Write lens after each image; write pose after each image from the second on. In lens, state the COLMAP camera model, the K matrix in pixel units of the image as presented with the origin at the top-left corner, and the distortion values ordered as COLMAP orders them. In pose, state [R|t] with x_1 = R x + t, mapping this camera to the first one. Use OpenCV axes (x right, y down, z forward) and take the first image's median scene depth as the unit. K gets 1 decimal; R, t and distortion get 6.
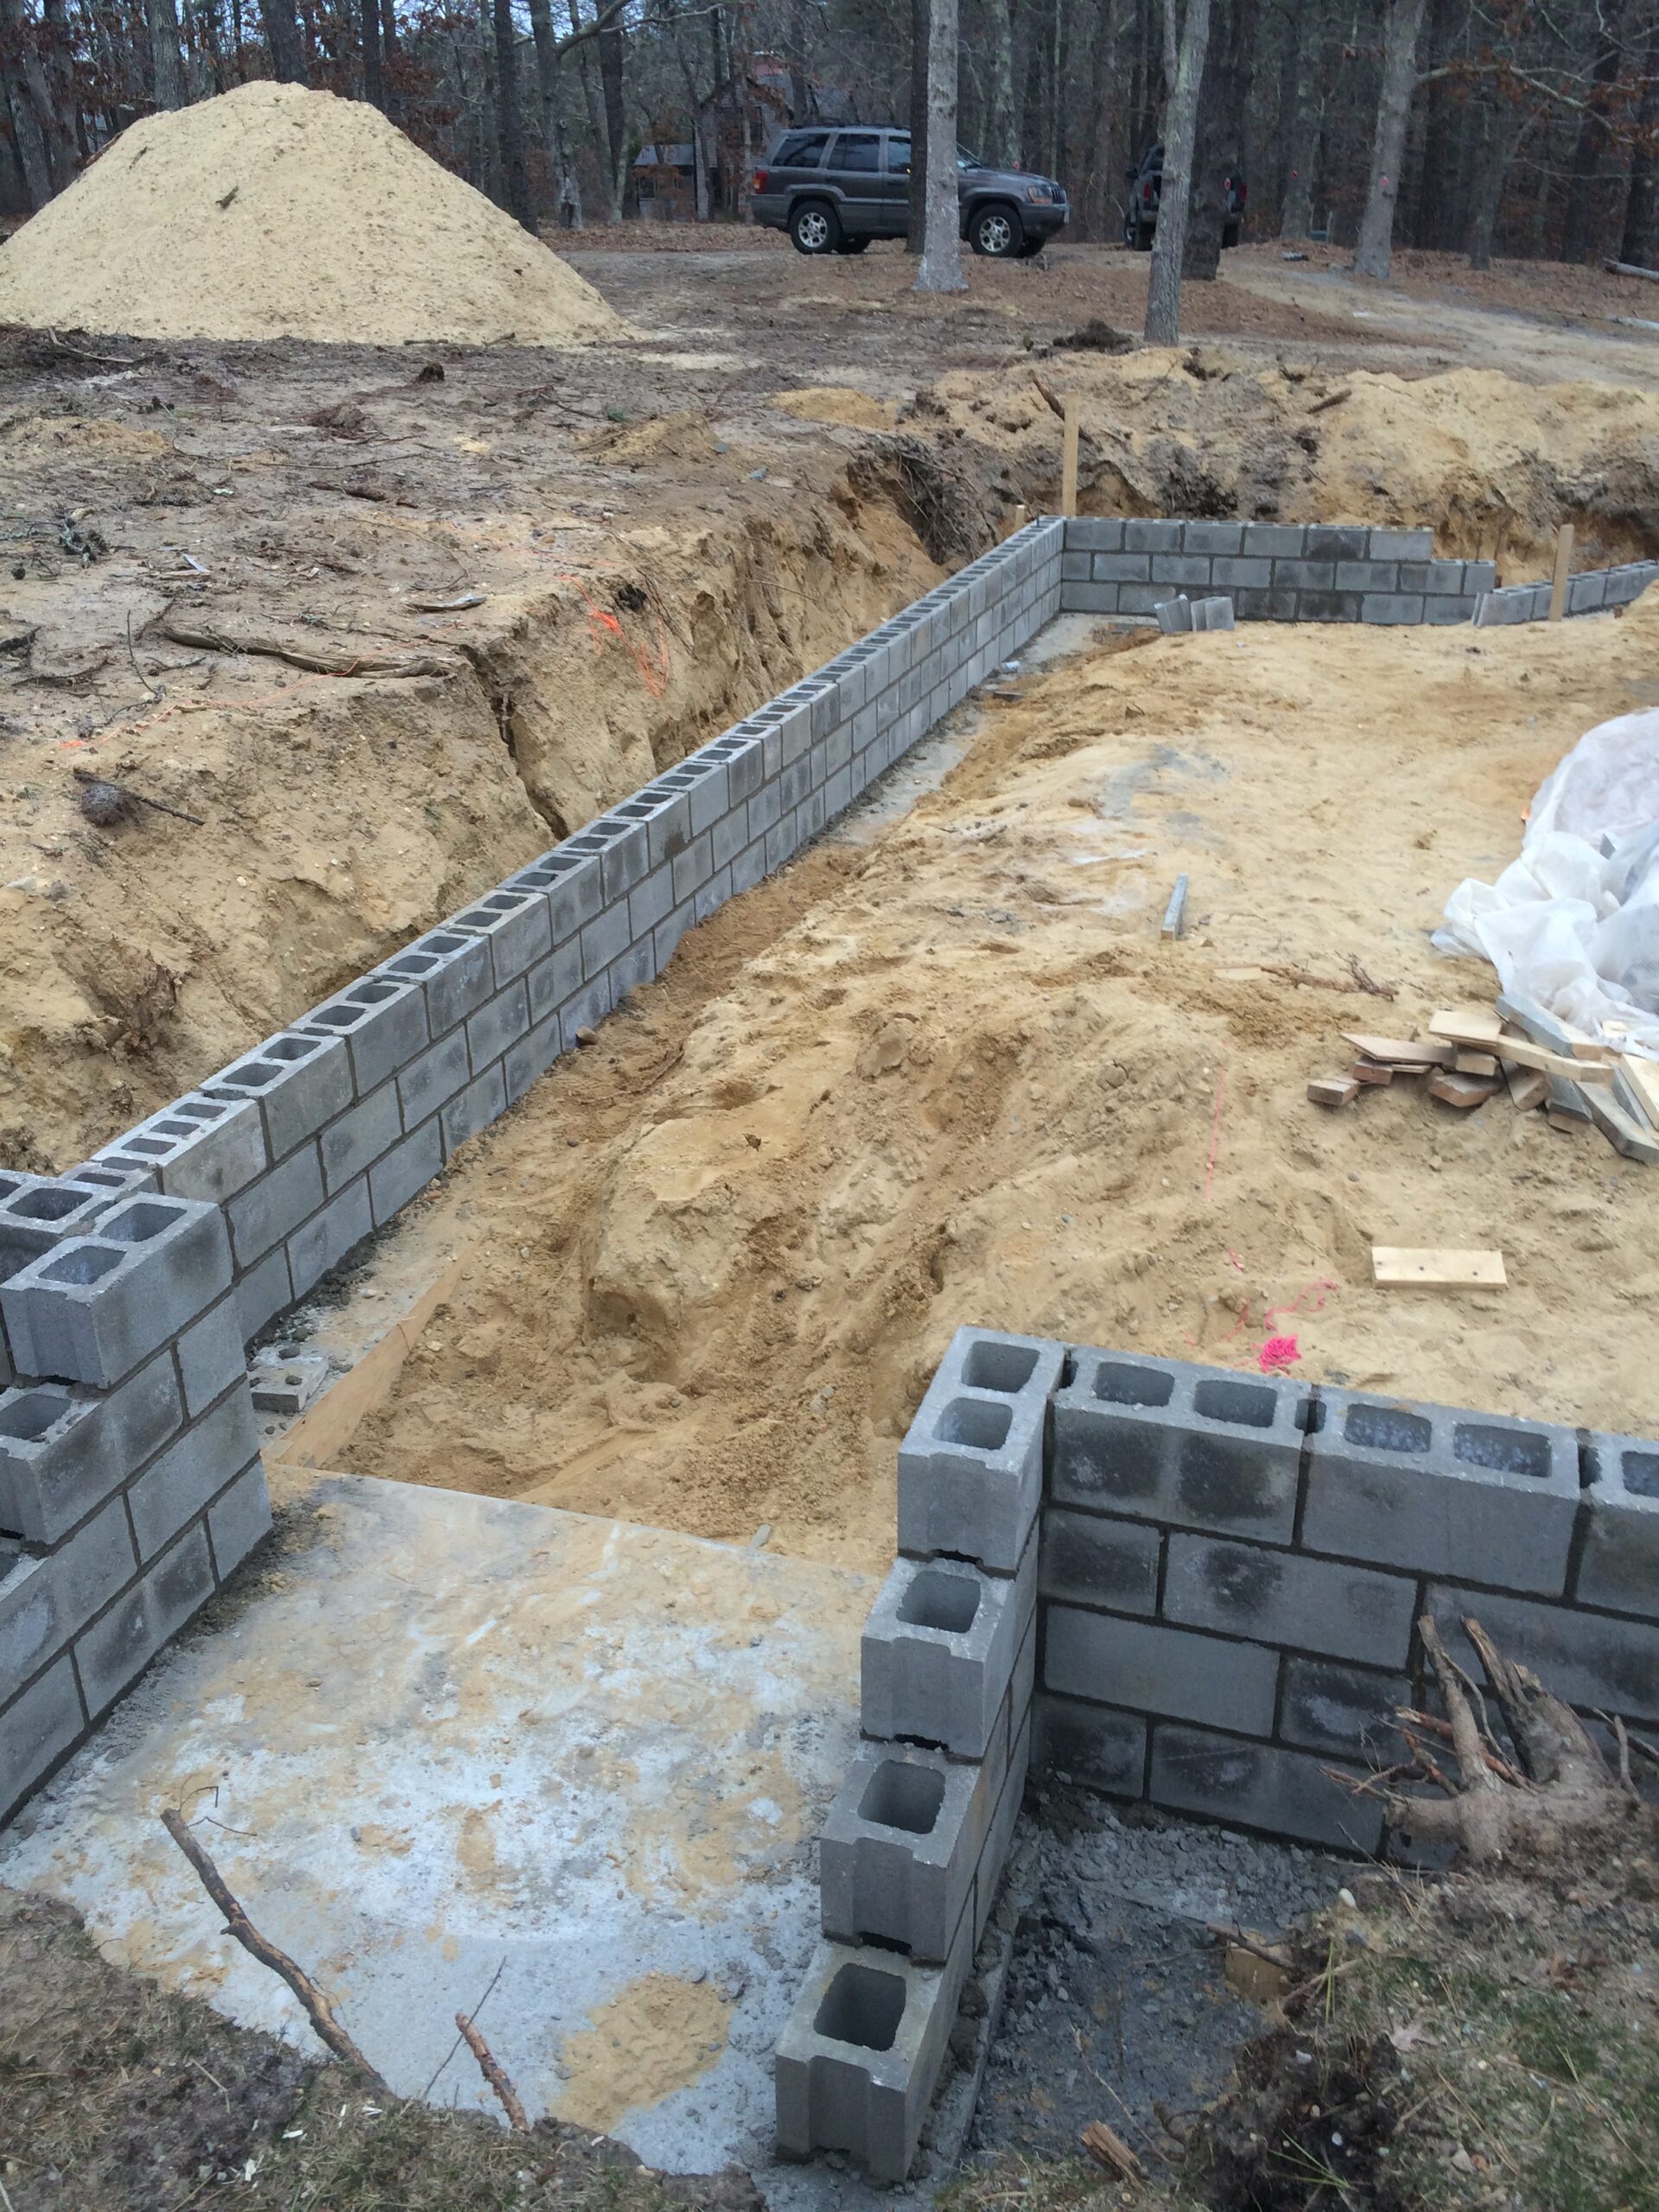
lens RADIAL K [[1877.5, 0, 827.2], [0, 1877.5, 1102.7], [0, 0, 1]] dist [0.085630, -0.106621]
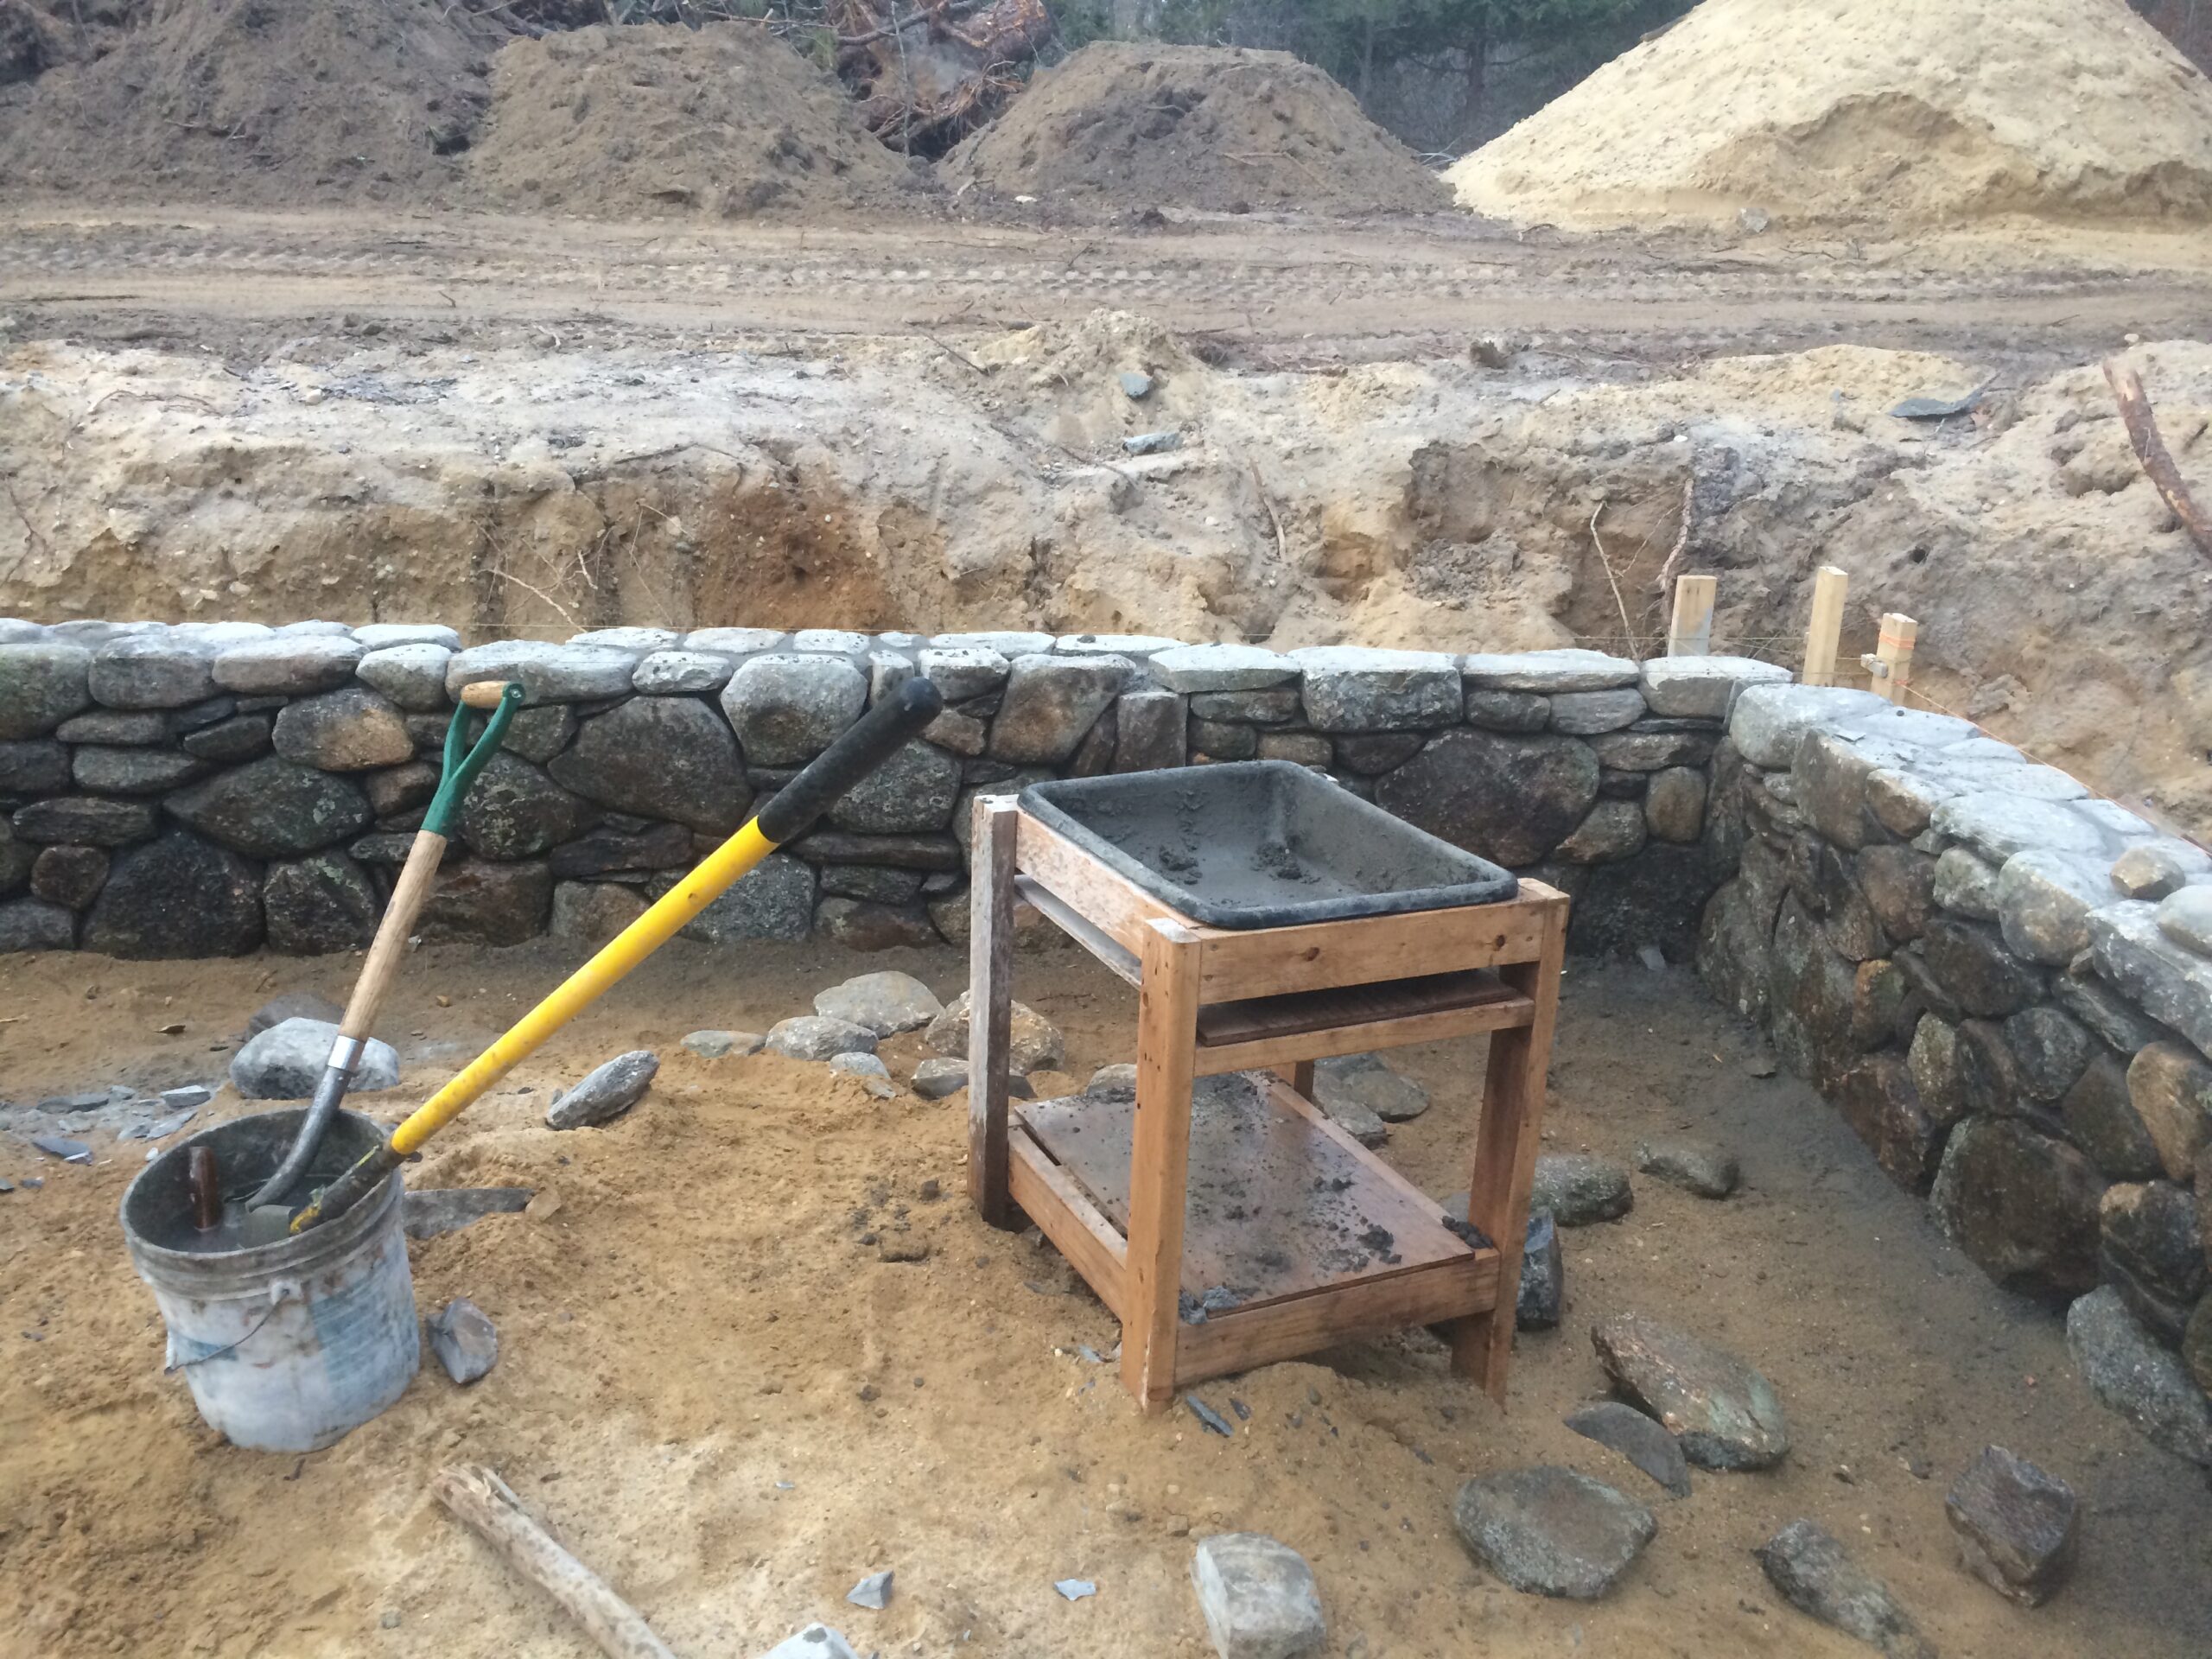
lens RADIAL K [[1877.5, 0, 1109.1], [0, 1877.5, 829.6], [0, 0, 1]] dist [0.085630, -0.106621]
pose [[0.382780, 0.326782, -0.864114, 0.370428], [-0.420195, 0.894584, 0.152169, -0.274891], [0.822749, 0.304849, 0.479741, 0.691568]]
